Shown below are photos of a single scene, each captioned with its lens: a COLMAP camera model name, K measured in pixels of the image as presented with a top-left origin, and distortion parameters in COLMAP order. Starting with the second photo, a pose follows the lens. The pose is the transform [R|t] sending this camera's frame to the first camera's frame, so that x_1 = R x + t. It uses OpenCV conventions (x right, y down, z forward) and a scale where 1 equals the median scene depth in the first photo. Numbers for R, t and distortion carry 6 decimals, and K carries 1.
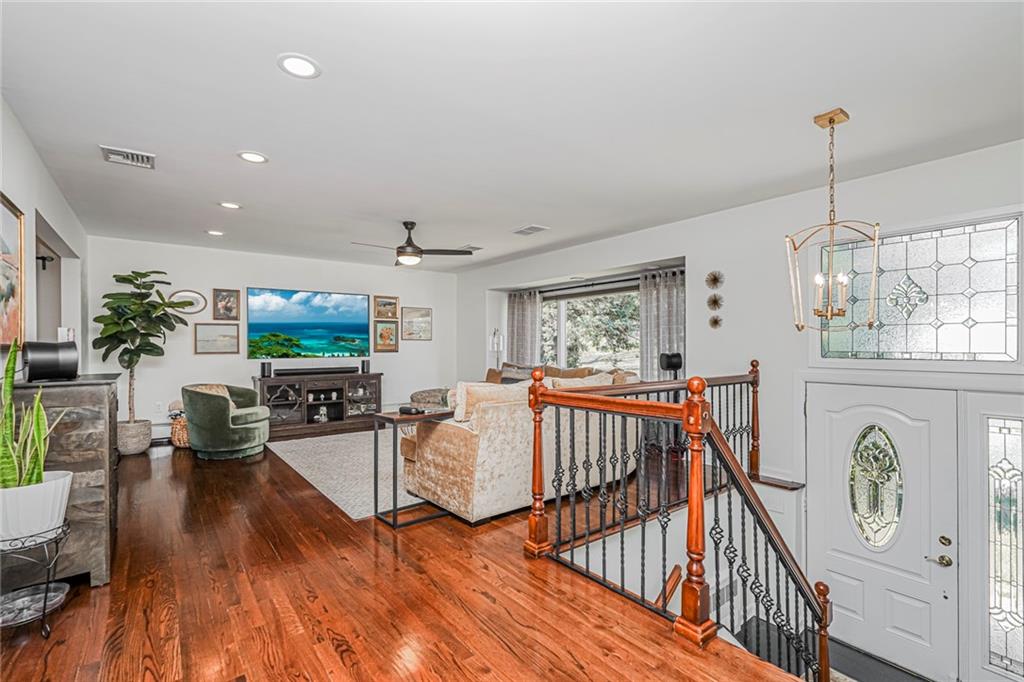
lens RADIAL K [[463.8, 0, 513.0], [0, 463.8, 343.5], [0, 0, 1]] dist [-0.018527, 0.012117]
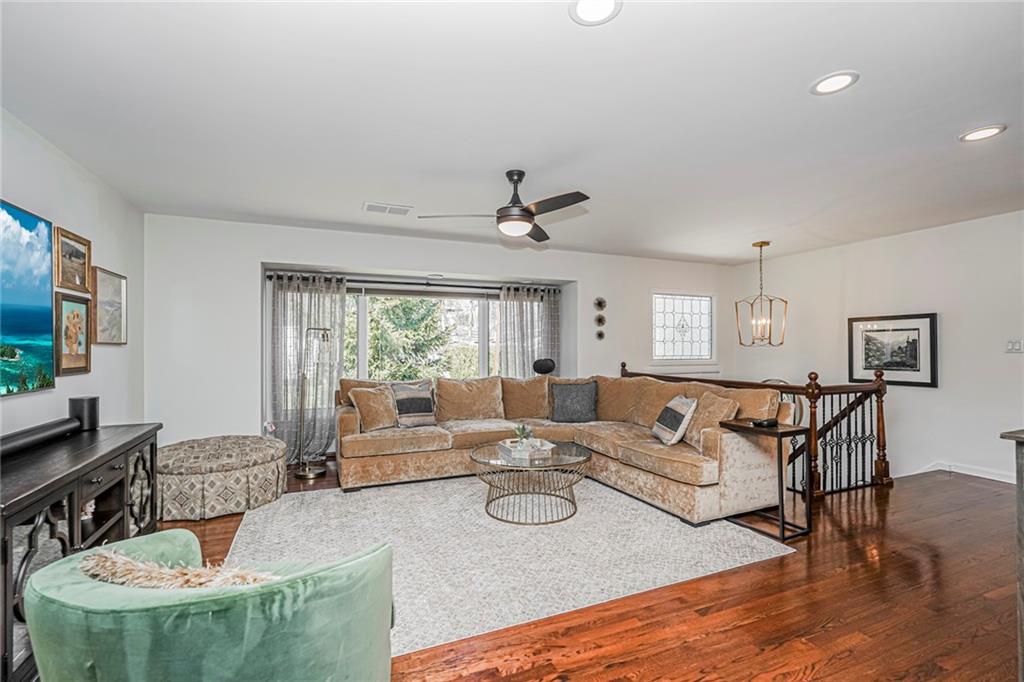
lens RADIAL K [[464.0, 0, 515.6], [0, 464.0, 343.2], [0, 0, 1]] dist [-0.028003, 0.000087]
pose [[0.238005, 0.005456, 0.971249, -0.936240], [-0.003634, 0.999982, -0.004727, -0.015798], [-0.971257, -0.002405, 0.238021, 0.917728]]
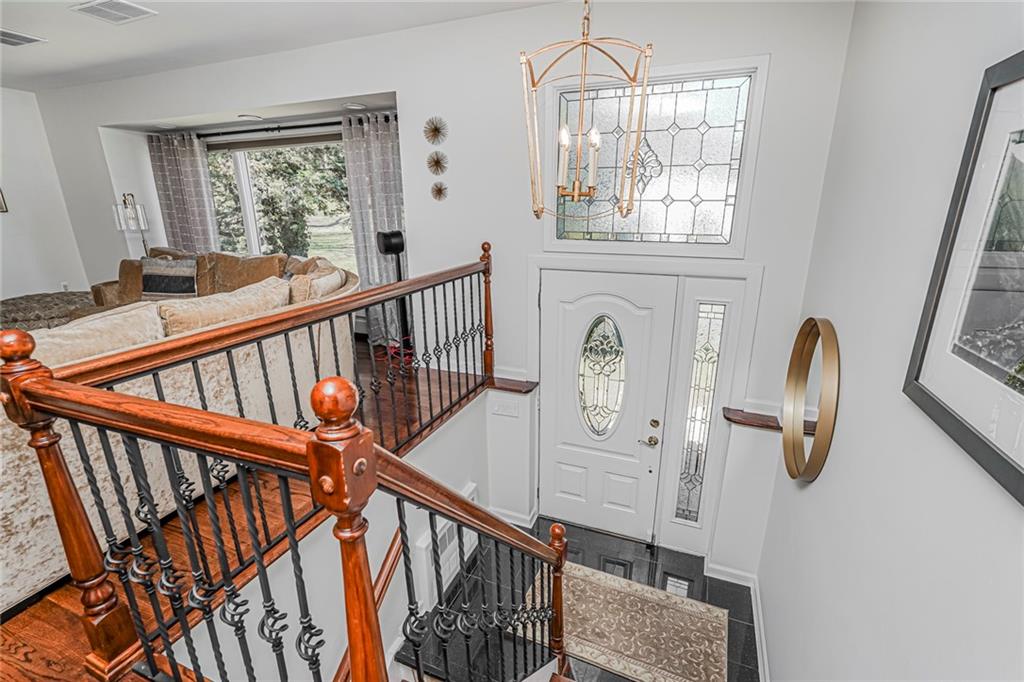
lens RADIAL K [[463.8, 0, 513.0], [0, 463.8, 343.5], [0, 0, 1]] dist [-0.018527, 0.012117]
pose [[0.866756, -0.152338, 0.474897, 0.144775], [0.005574, 0.955107, 0.296208, -0.032067], [-0.498701, -0.254093, 0.828694, 0.247943]]
